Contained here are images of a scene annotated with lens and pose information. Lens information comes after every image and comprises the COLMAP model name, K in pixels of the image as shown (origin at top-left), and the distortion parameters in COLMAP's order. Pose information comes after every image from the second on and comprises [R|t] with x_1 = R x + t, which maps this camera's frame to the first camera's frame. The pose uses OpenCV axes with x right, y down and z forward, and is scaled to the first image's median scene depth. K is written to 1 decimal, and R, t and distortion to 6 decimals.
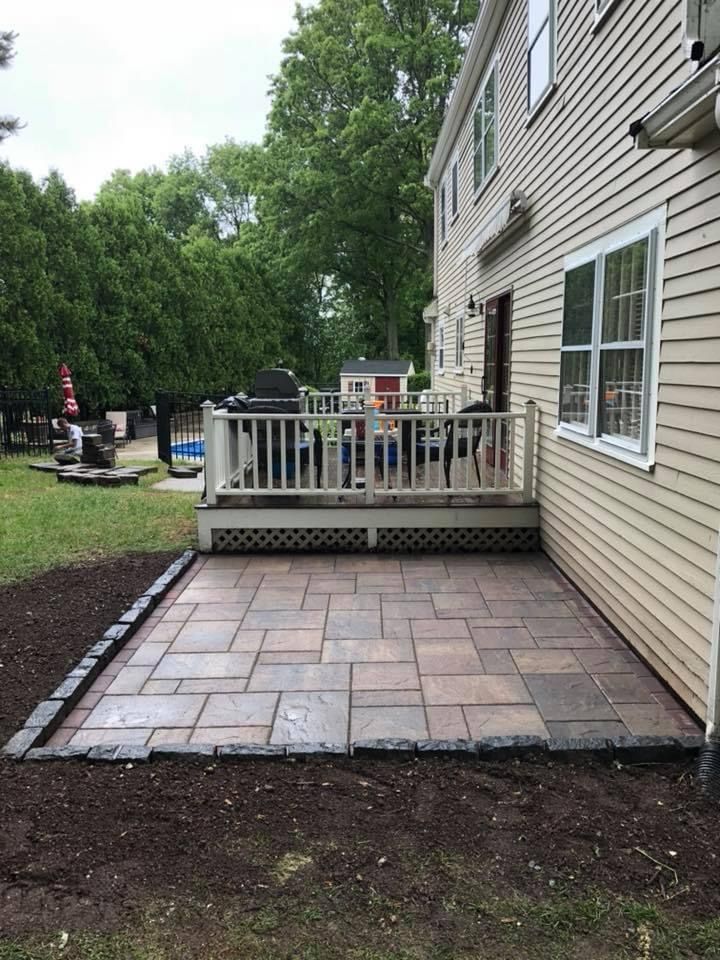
lens RADIAL K [[792.9, 0, 360.0], [0, 792.9, 480.0], [0, 0, 1]] dist [0.065793, -0.104016]
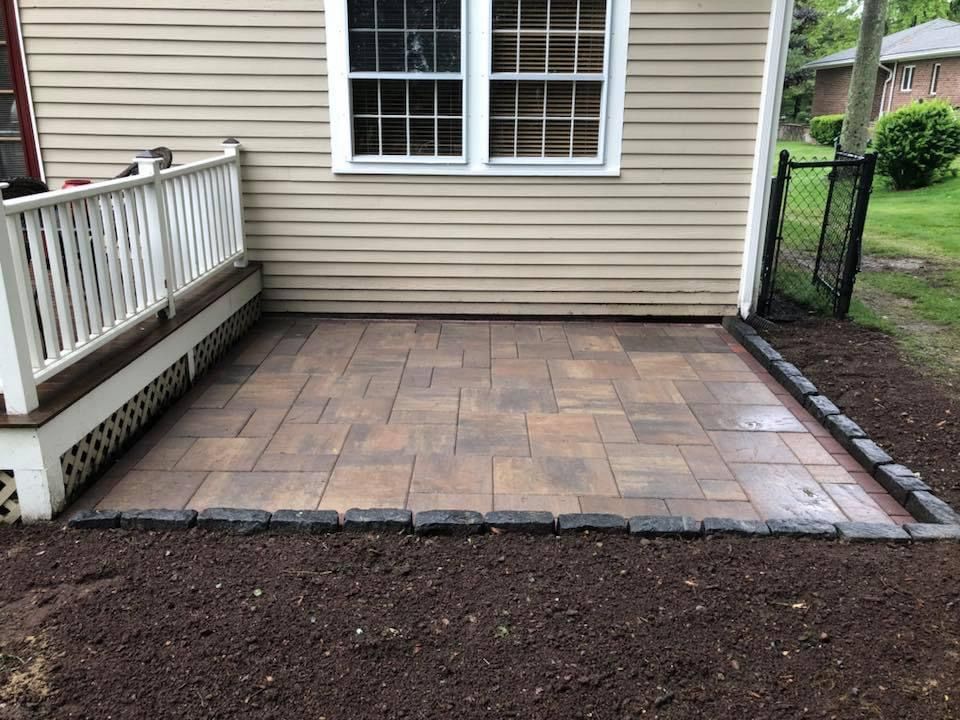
lens RADIAL K [[792.9, 0, 480.0], [0, 792.9, 360.0], [0, 0, 1]] dist [0.065793, -0.104016]
pose [[-0.004781, -0.301164, 0.953560, -0.923073], [0.145988, 0.943145, 0.298606, -0.139593], [-0.989275, 0.140636, 0.039457, 1.101672]]
